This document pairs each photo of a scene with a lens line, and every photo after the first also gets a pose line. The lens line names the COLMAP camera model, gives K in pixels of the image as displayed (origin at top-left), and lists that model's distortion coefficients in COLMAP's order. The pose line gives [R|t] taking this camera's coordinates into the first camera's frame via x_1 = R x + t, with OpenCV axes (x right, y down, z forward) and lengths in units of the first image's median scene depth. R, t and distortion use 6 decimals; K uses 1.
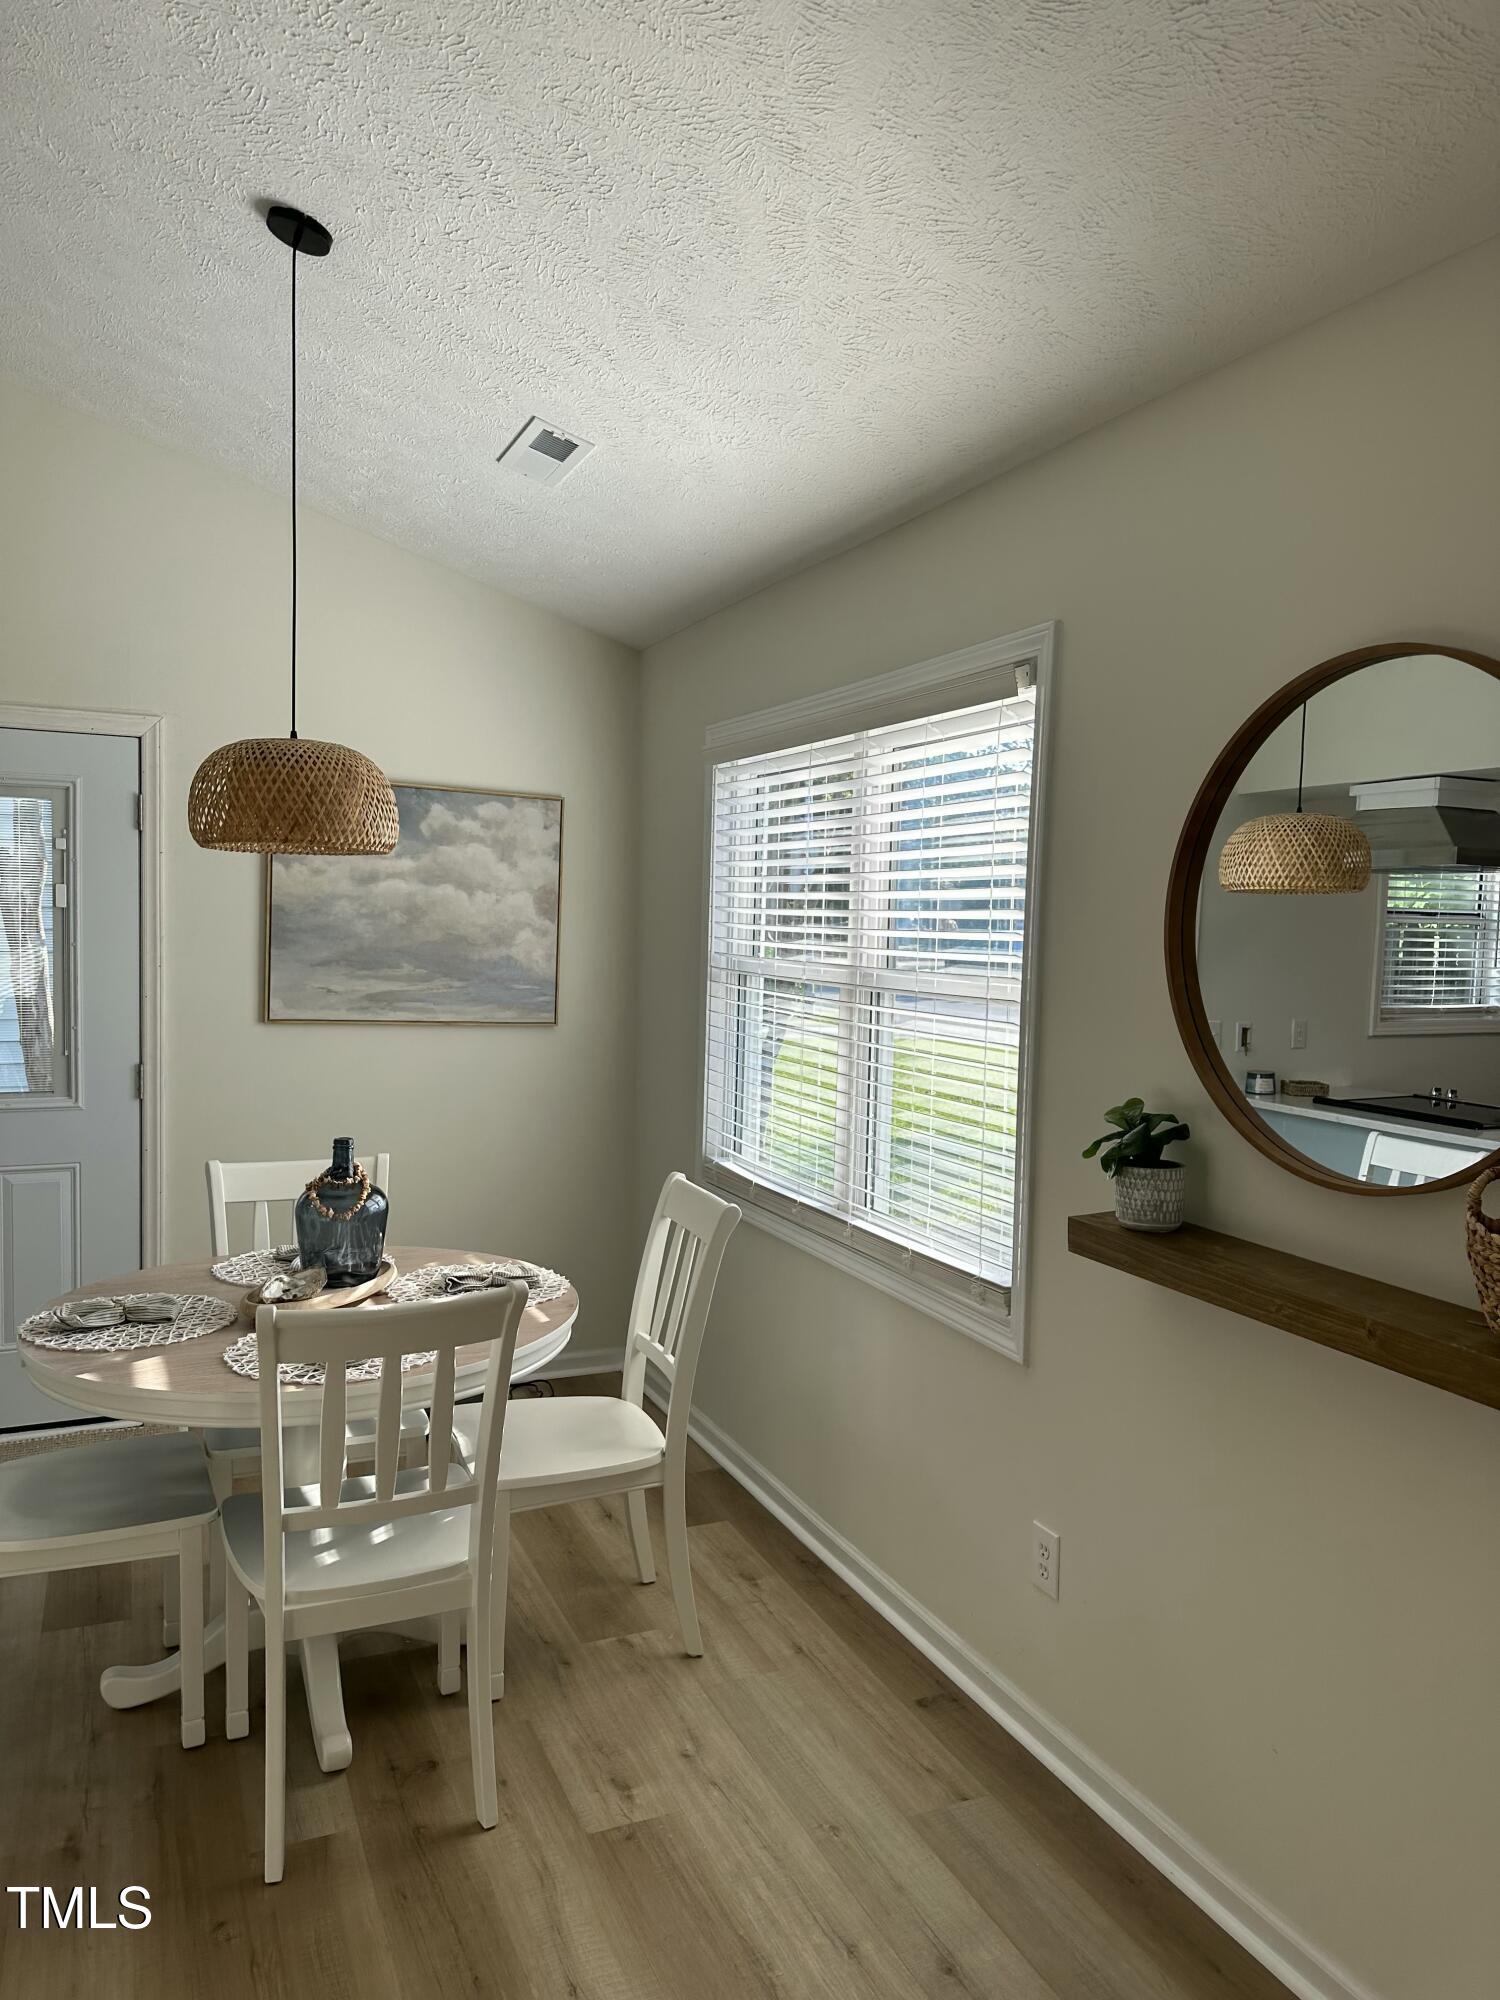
lens RADIAL K [[1378.3, 0, 756.0], [0, 1378.3, 997.5], [0, 0, 1]] dist [0.125780, -0.214150]
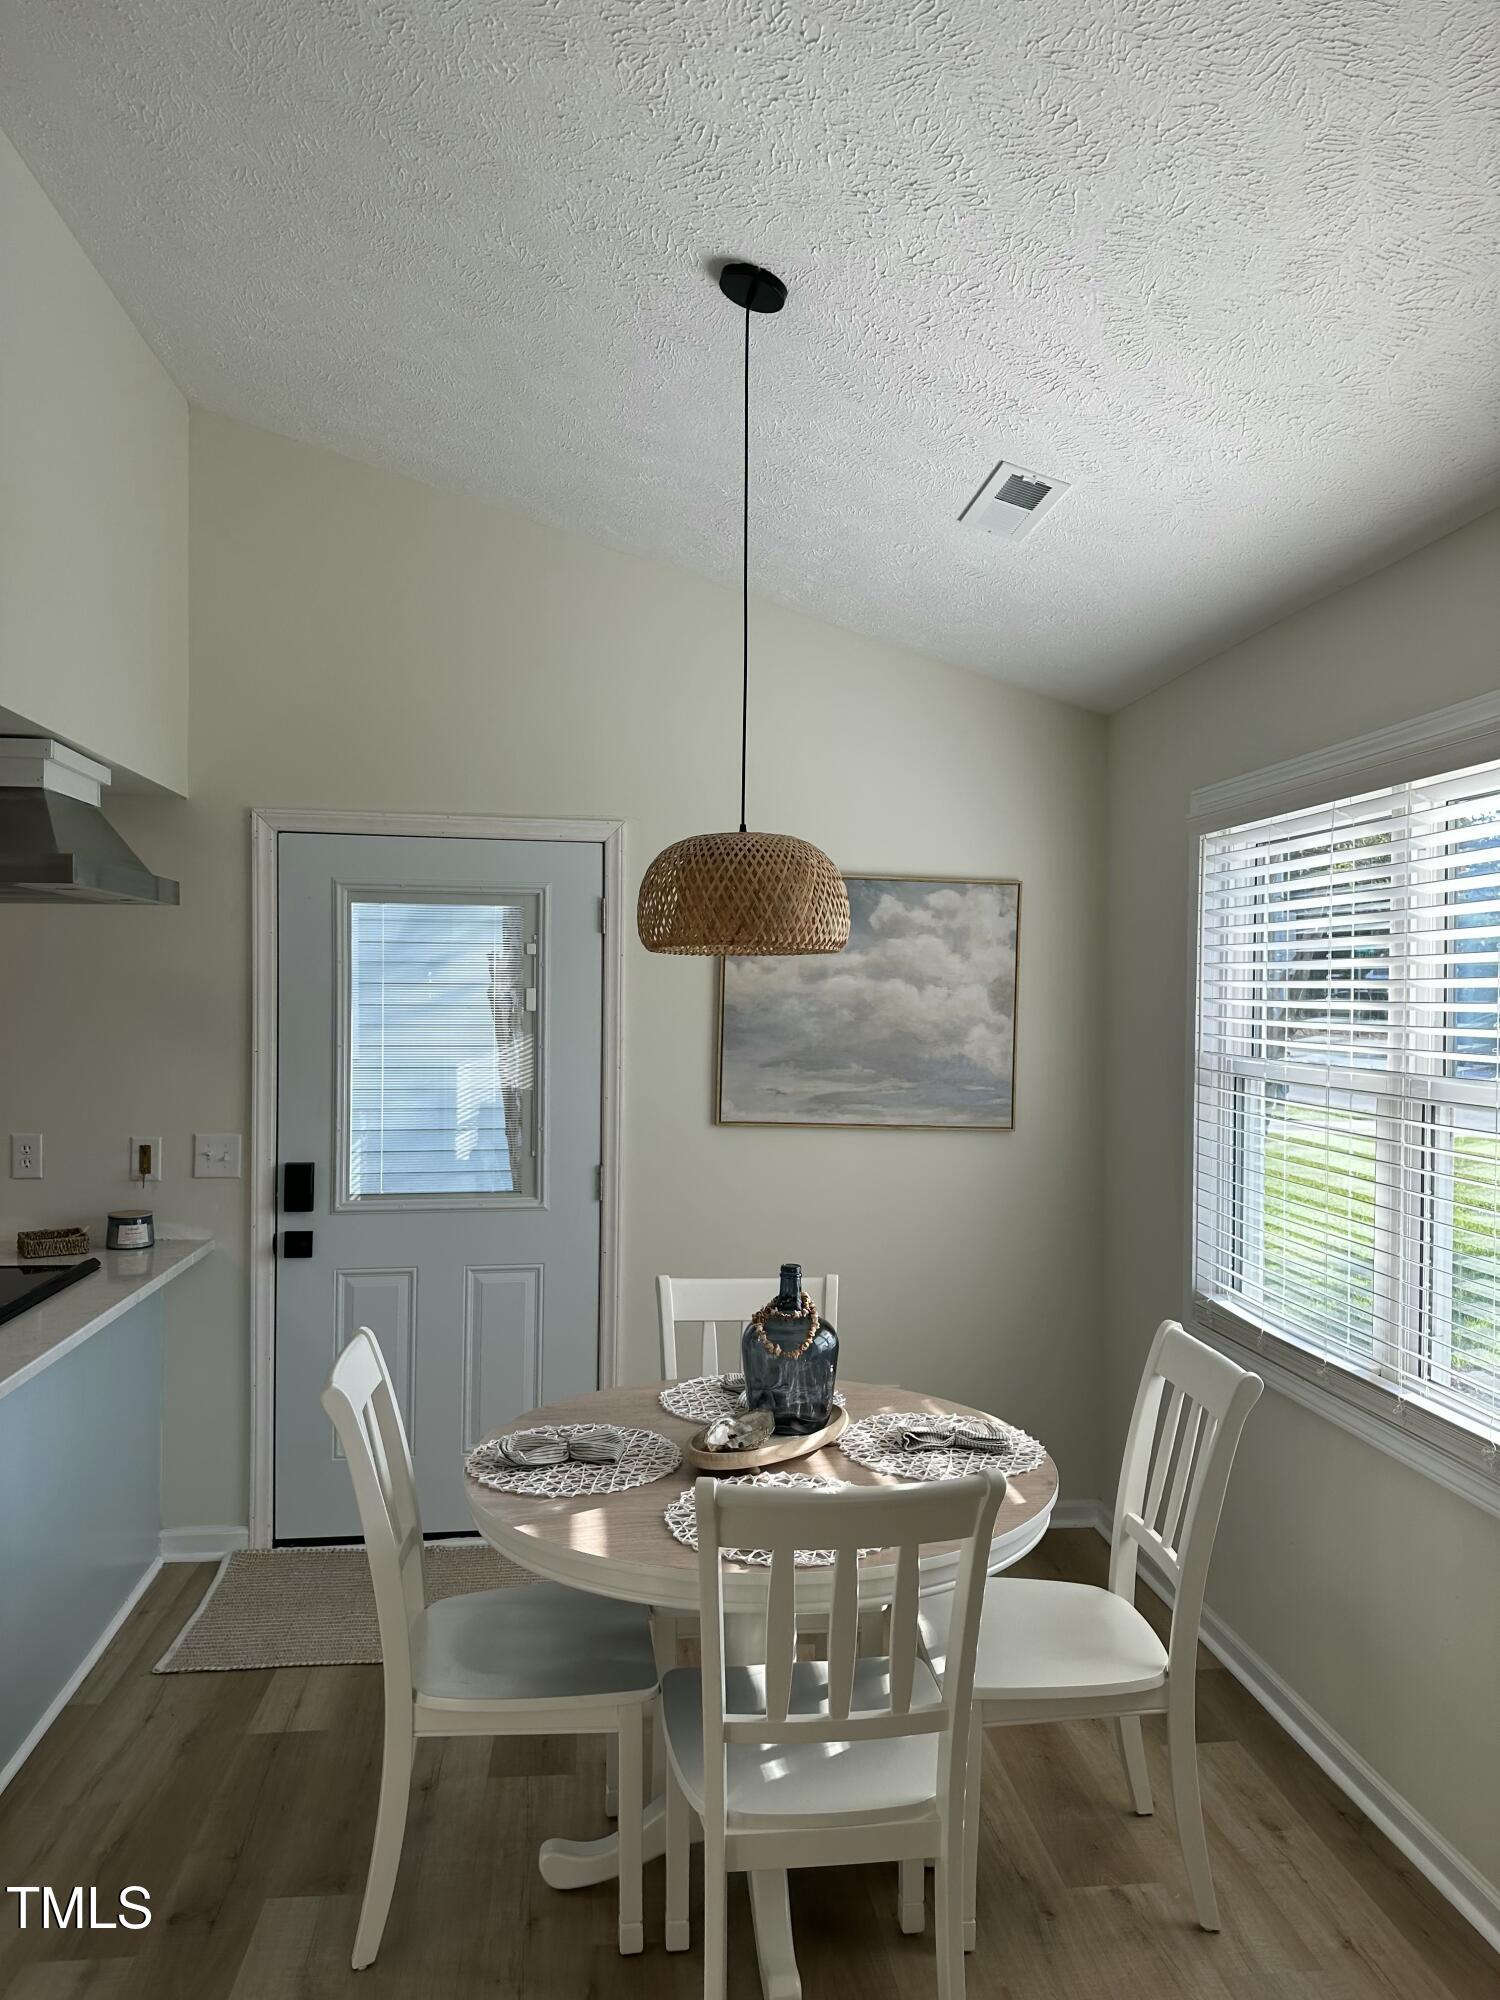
lens RADIAL K [[1397.9, 0, 746.4], [0, 1397.9, 1027.1], [0, 0, 1]] dist [0.138758, -0.140482]
pose [[0.948646, -0.007667, -0.316247, -0.029368], [-0.005444, 0.999163, -0.040554, -0.015215], [0.316293, 0.040193, 0.947810, 0.103902]]
